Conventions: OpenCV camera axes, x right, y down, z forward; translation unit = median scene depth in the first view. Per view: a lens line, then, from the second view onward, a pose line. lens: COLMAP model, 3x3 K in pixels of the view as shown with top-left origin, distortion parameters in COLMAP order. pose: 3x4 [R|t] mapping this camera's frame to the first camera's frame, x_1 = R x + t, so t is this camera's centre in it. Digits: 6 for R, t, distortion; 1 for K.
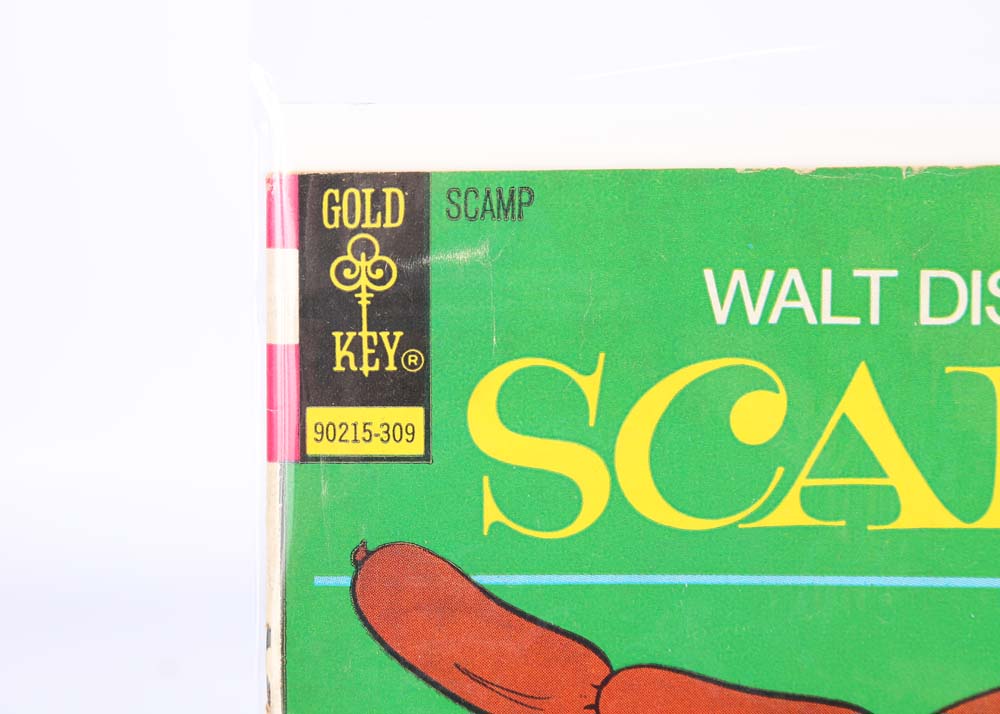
lens RADIAL K [[6648.9, 0, 503.6], [0, 6648.9, 365.7], [0, 0, 1]] dist [2.633971, 0.000000]
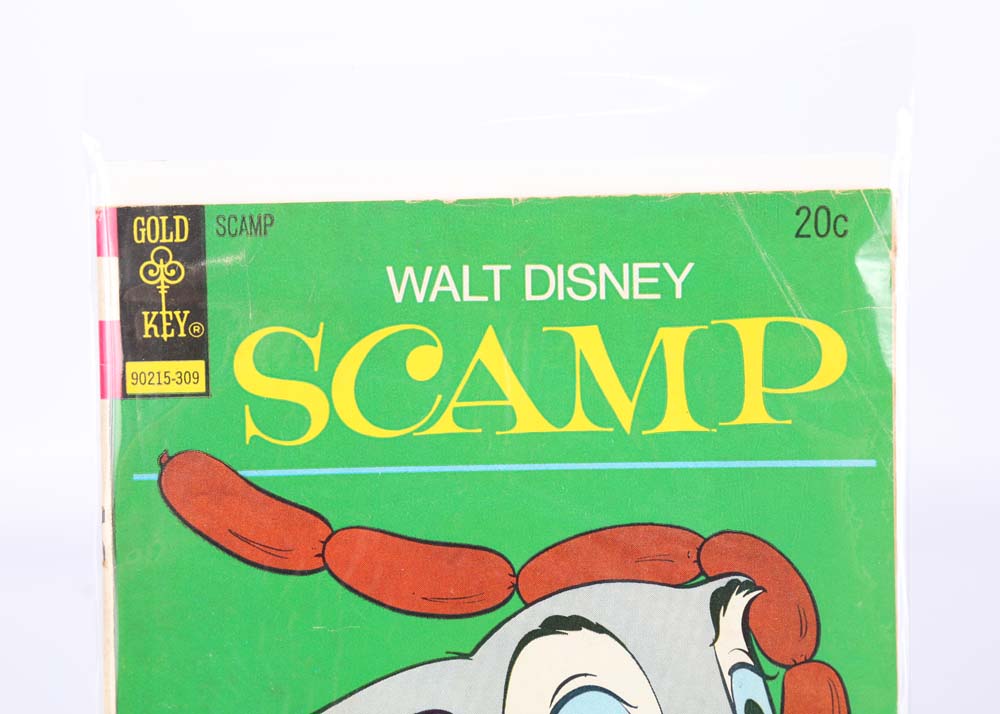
lens RADIAL K [[6648.9, 0, 520.1], [0, 6648.9, 429.2], [0, 0, 1]] dist [2.633971, 0.000000]
pose [[0.999282, -0.018727, 0.032947, 0.009406], [0.018607, 0.999819, 0.003938, 0.017290], [-0.033015, -0.003322, 0.999449, -0.527508]]
